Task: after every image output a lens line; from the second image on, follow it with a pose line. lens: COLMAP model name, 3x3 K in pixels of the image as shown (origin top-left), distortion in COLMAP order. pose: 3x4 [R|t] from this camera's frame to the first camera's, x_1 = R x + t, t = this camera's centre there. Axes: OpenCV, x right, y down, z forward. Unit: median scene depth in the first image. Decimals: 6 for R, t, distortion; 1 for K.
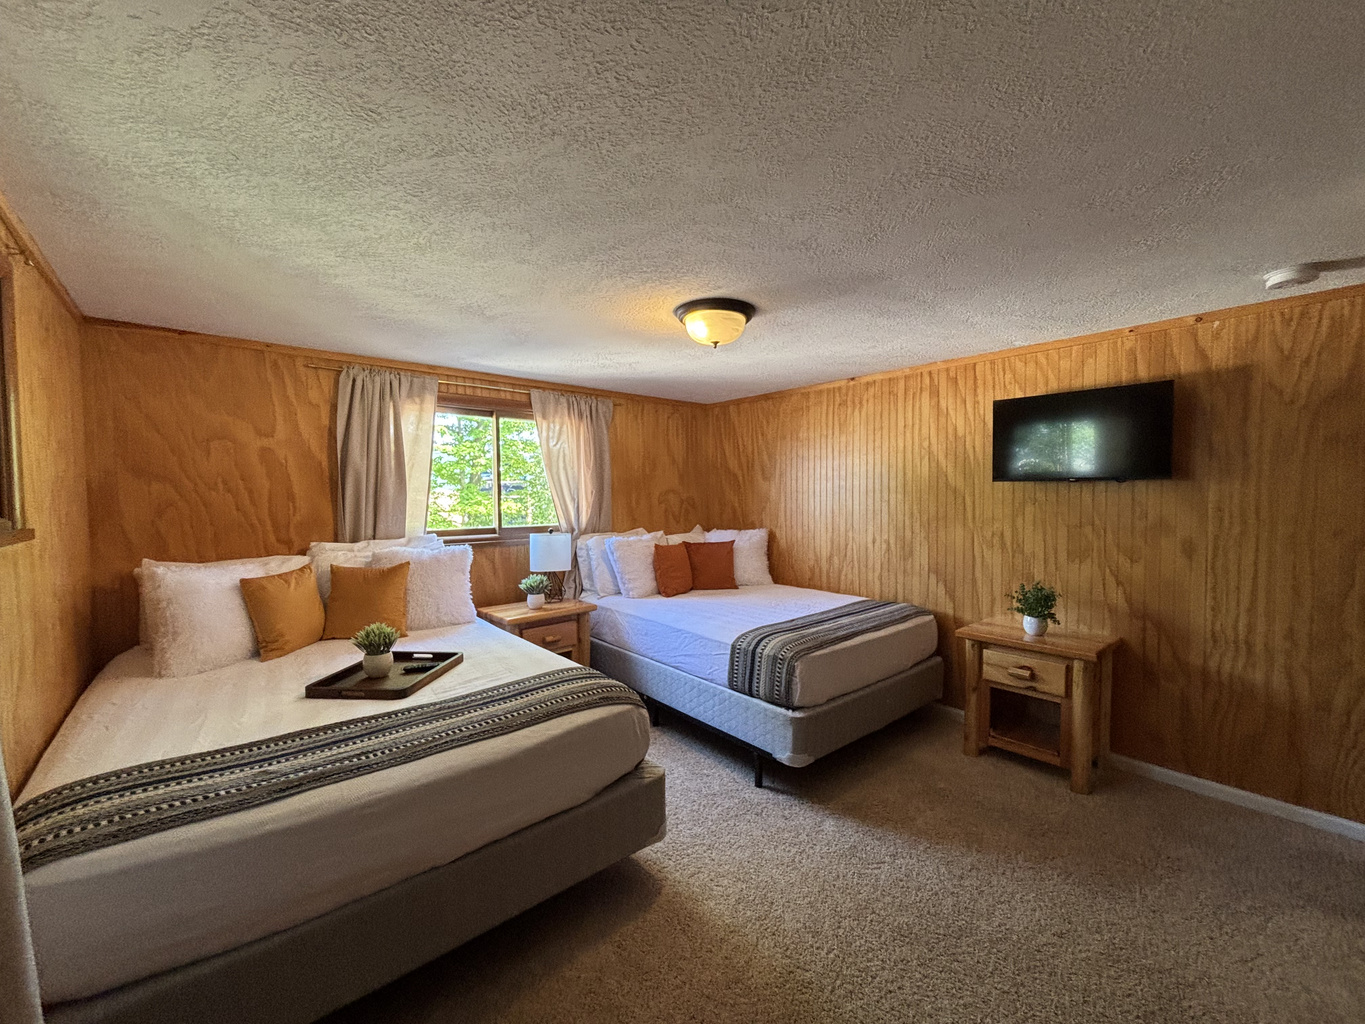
lens RADIAL K [[553.8, 0, 690.8], [0, 553.8, 511.9], [0, 0, 1]] dist [0.026251, -0.000121]
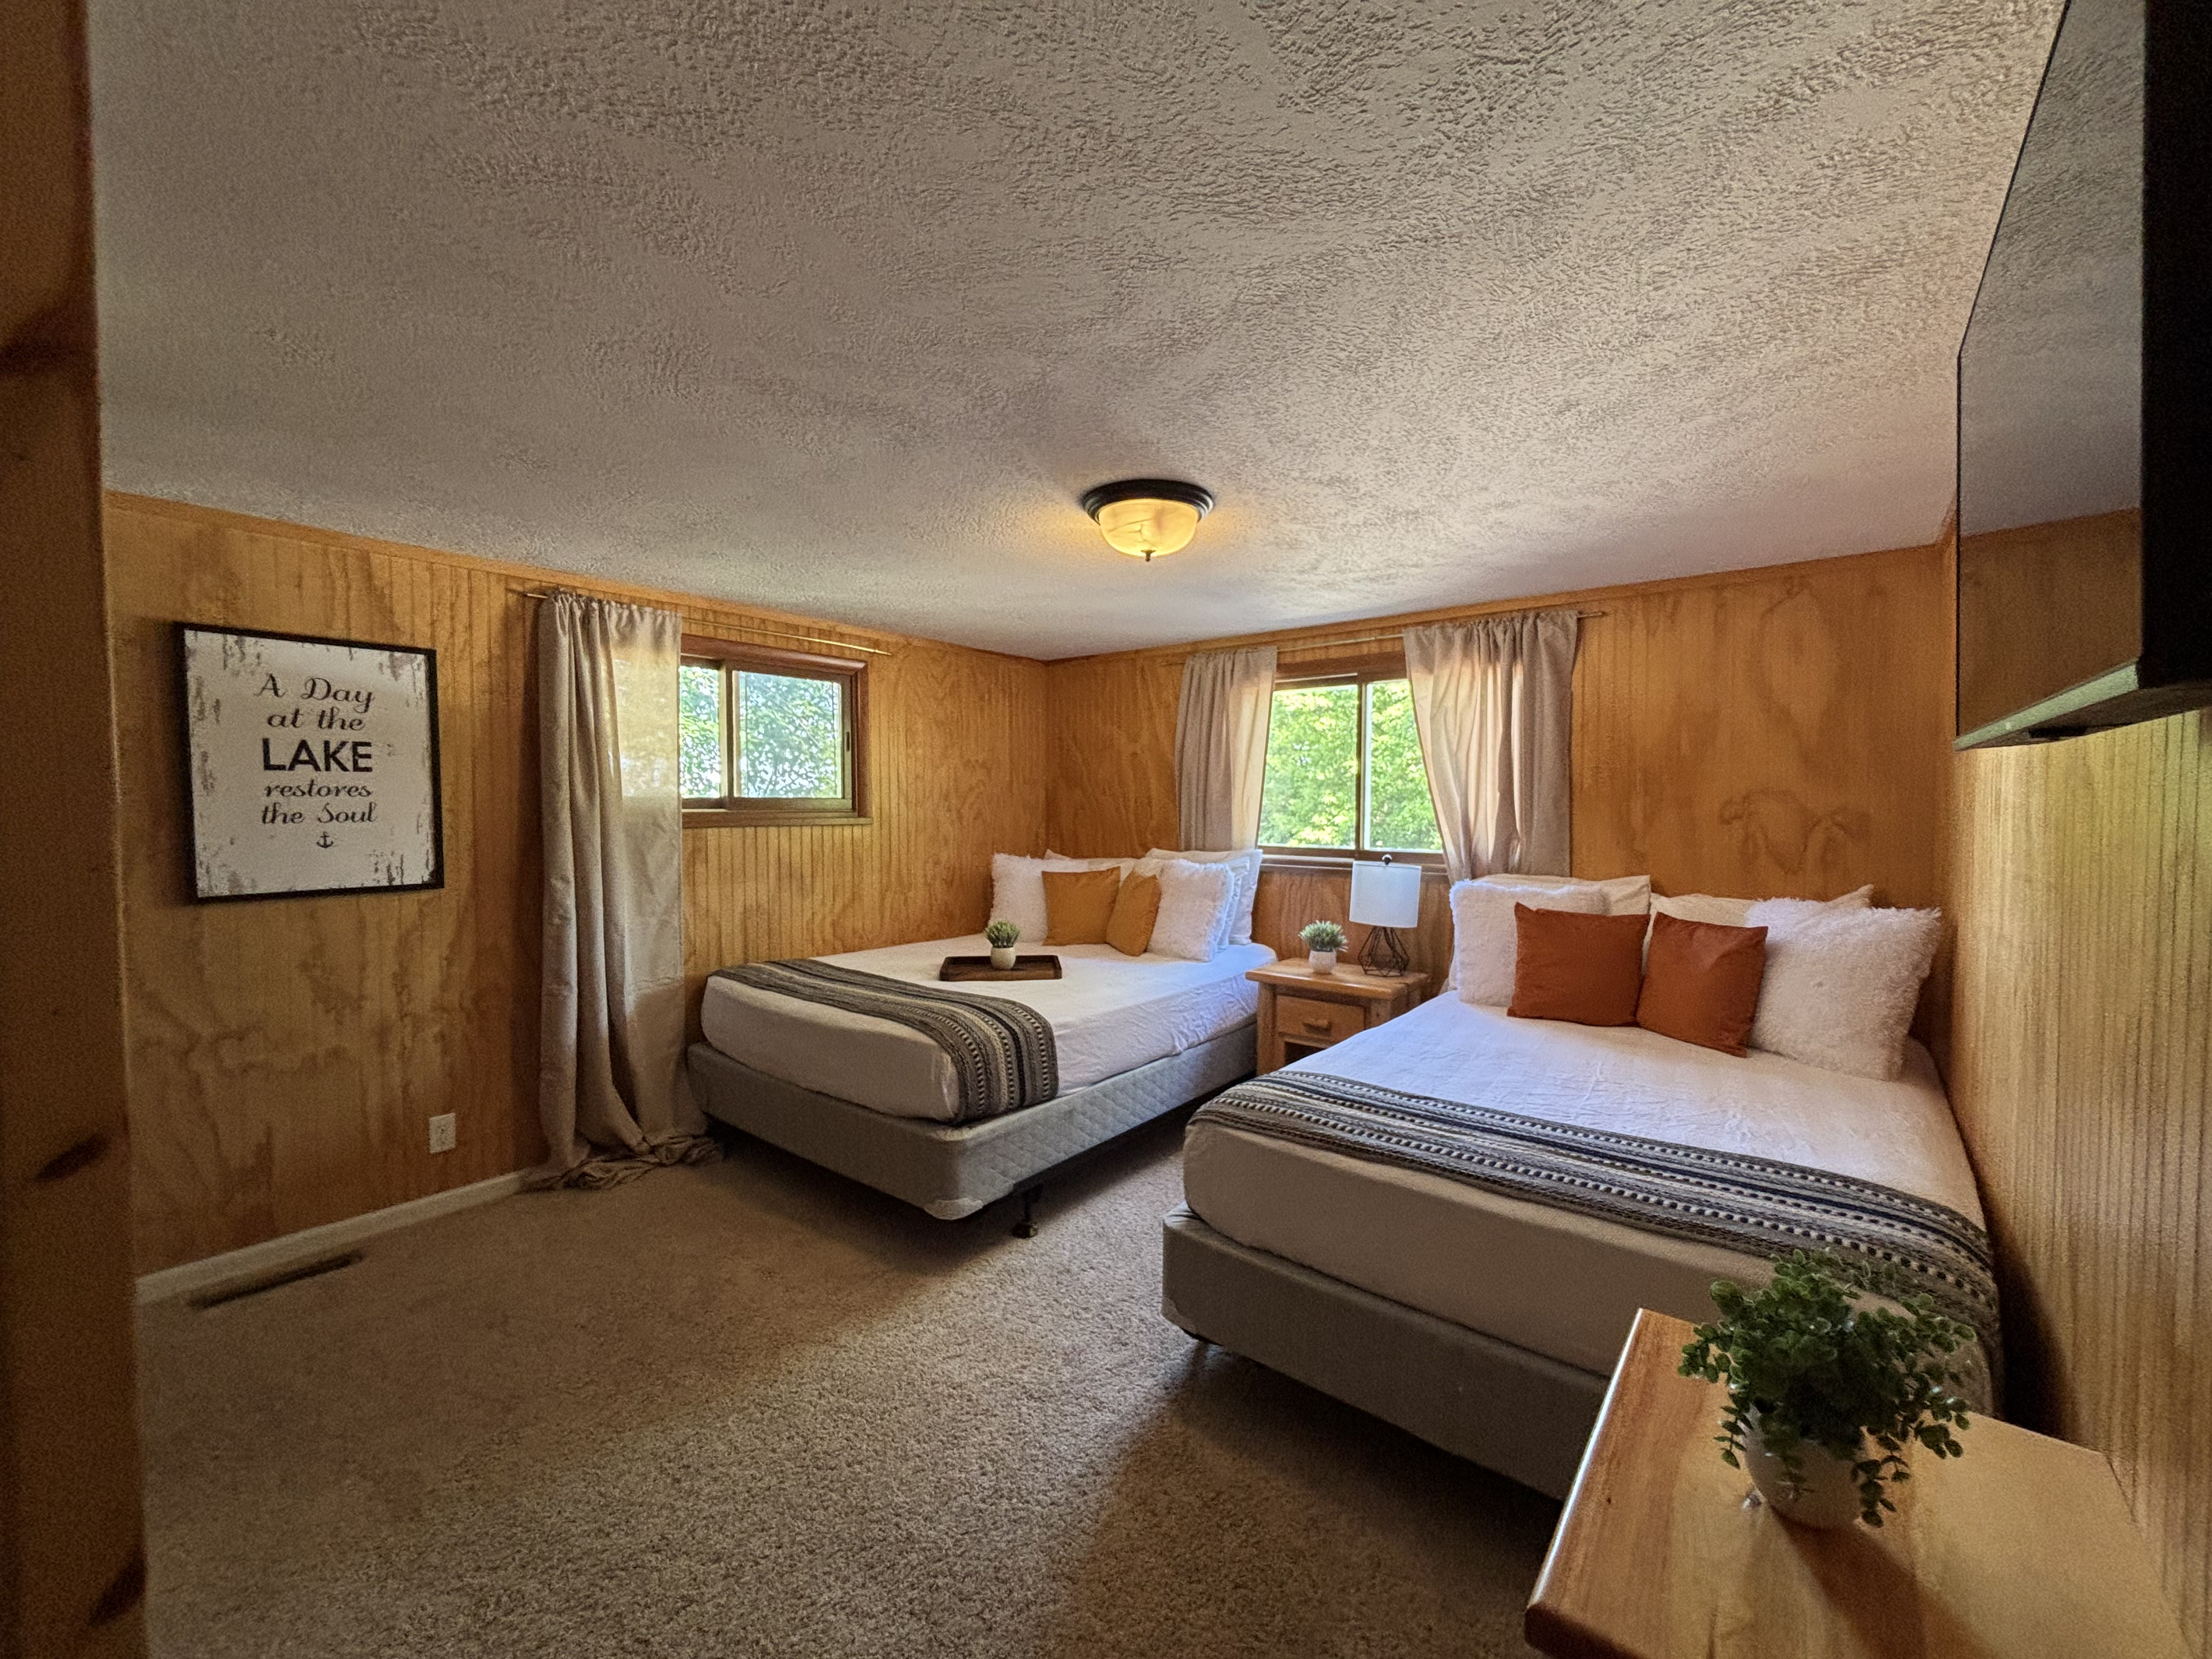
lens RADIAL K [[897.4, 0, 1119.4], [0, 897.4, 829.3], [0, 0, 1]] dist [0.026251, -0.000121]
pose [[0.184064, 0.041143, -0.982053, 0.738139], [-0.034417, 0.998781, 0.035393, -0.025431], [0.982311, 0.027285, 0.185256, 0.572097]]
